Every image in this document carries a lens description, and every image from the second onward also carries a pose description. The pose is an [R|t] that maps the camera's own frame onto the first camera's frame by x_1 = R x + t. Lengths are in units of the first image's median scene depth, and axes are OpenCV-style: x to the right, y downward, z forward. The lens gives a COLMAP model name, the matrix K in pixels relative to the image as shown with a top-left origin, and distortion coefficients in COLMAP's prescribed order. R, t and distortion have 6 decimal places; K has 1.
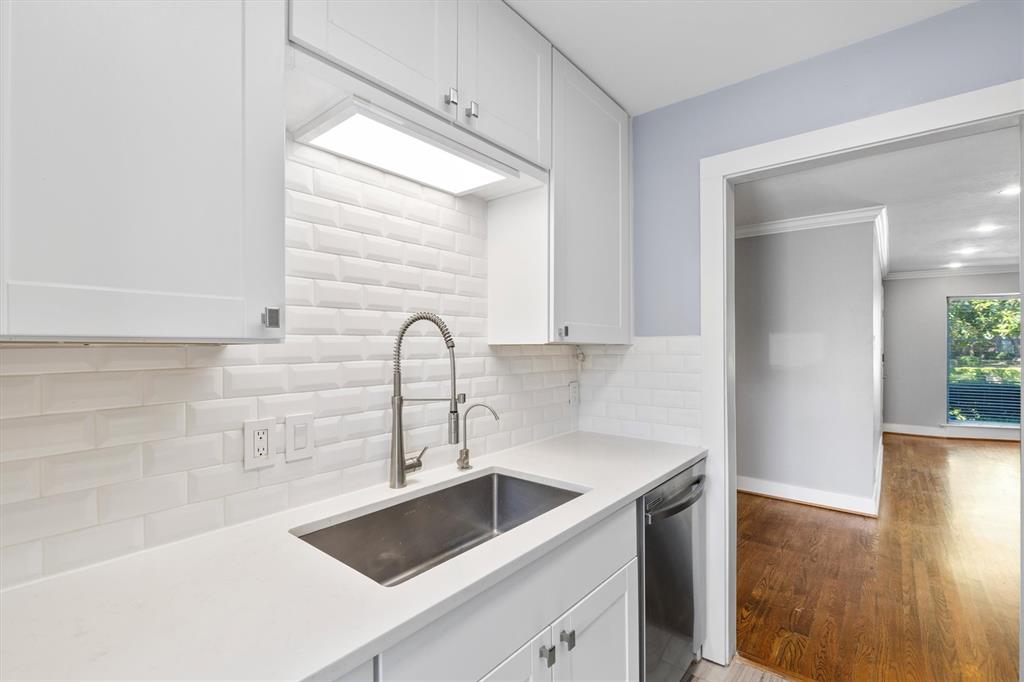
lens RADIAL K [[461.5, 0, 517.7], [0, 461.5, 342.1], [0, 0, 1]] dist [0.009712, -0.000175]
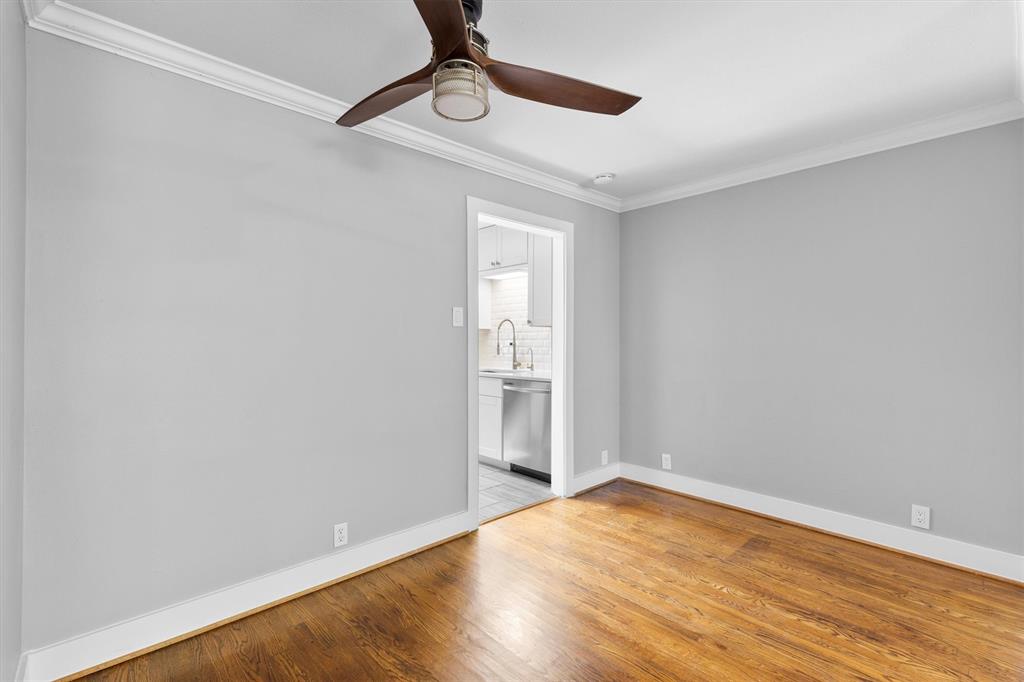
lens RADIAL K [[461.5, 0, 517.7], [0, 461.5, 342.1], [0, 0, 1]] dist [0.009712, -0.000175]
pose [[-0.139848, 0.001601, -0.990172, 3.198241], [0.006569, 0.999978, 0.000689, 0.106481], [0.990151, -0.006408, -0.139855, 1.540426]]
